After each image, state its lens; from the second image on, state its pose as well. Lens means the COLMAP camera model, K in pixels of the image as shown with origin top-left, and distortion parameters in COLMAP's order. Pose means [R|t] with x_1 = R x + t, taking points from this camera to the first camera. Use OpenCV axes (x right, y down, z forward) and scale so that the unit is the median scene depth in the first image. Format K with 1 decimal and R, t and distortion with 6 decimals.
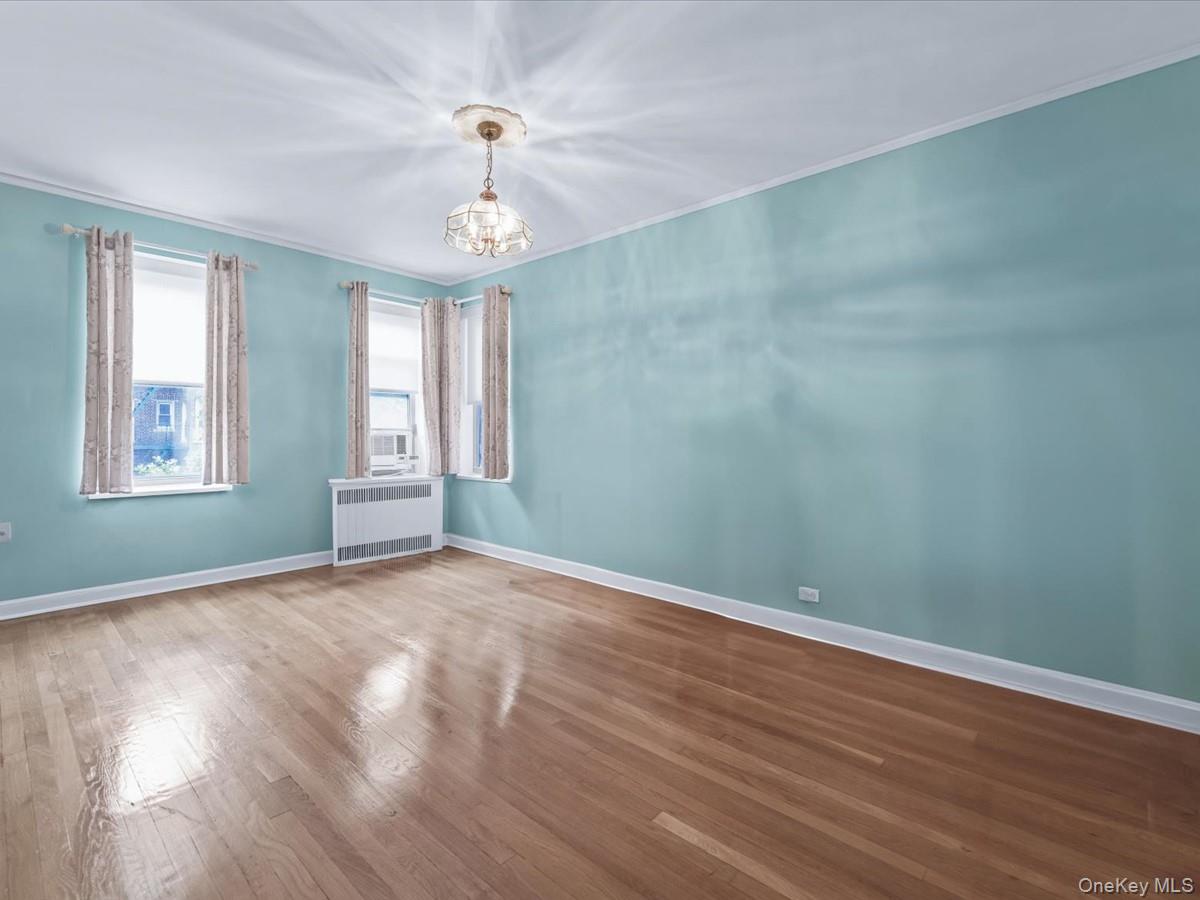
lens RADIAL K [[537.5, 0, 602.6], [0, 537.5, 444.6], [0, 0, 1]] dist [-0.000534, 0.000180]
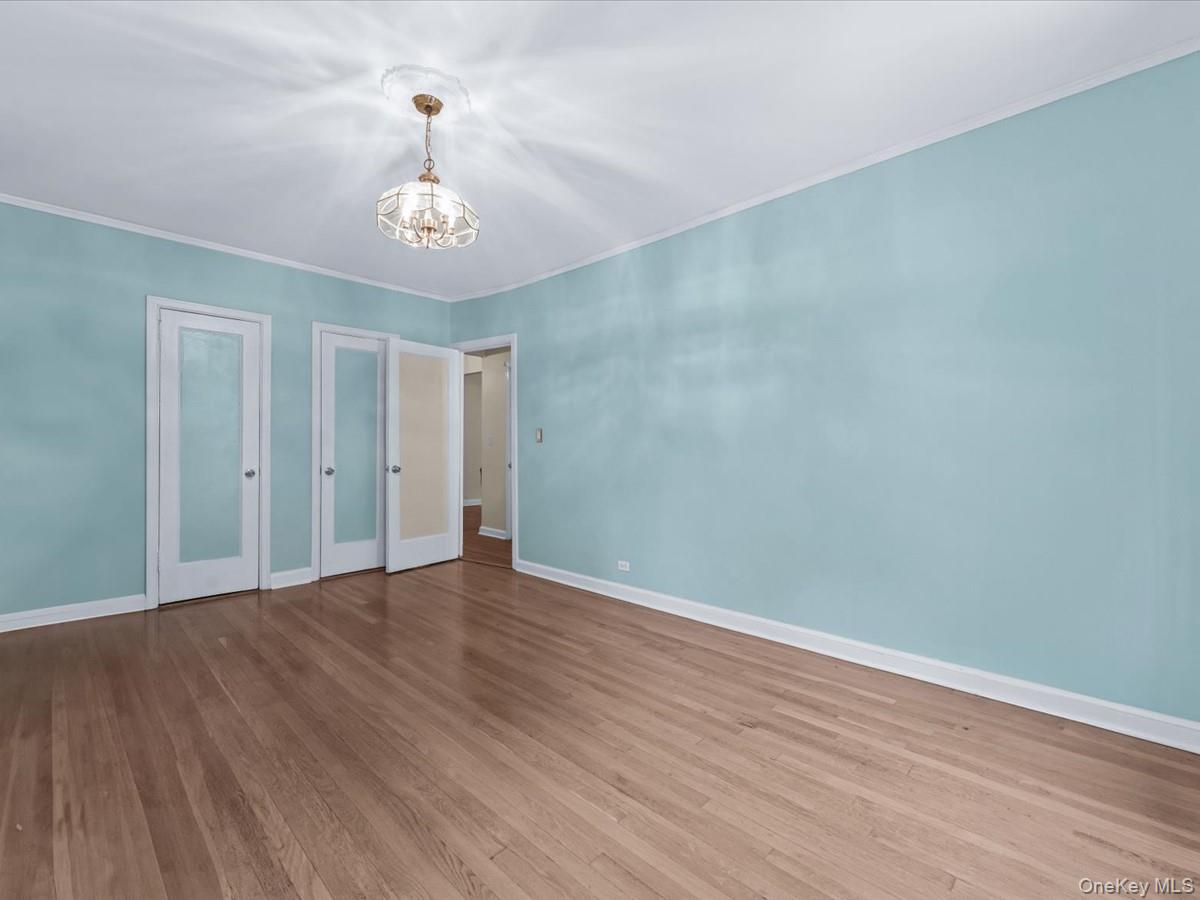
lens RADIAL K [[537.5, 0, 602.6], [0, 537.5, 444.6], [0, 0, 1]] dist [-0.000534, 0.000180]
pose [[-0.998910, -0.006083, 0.046272, -0.557138], [-0.005821, 0.999966, 0.005808, -0.029559], [-0.046306, 0.005532, -0.998912, 1.925301]]
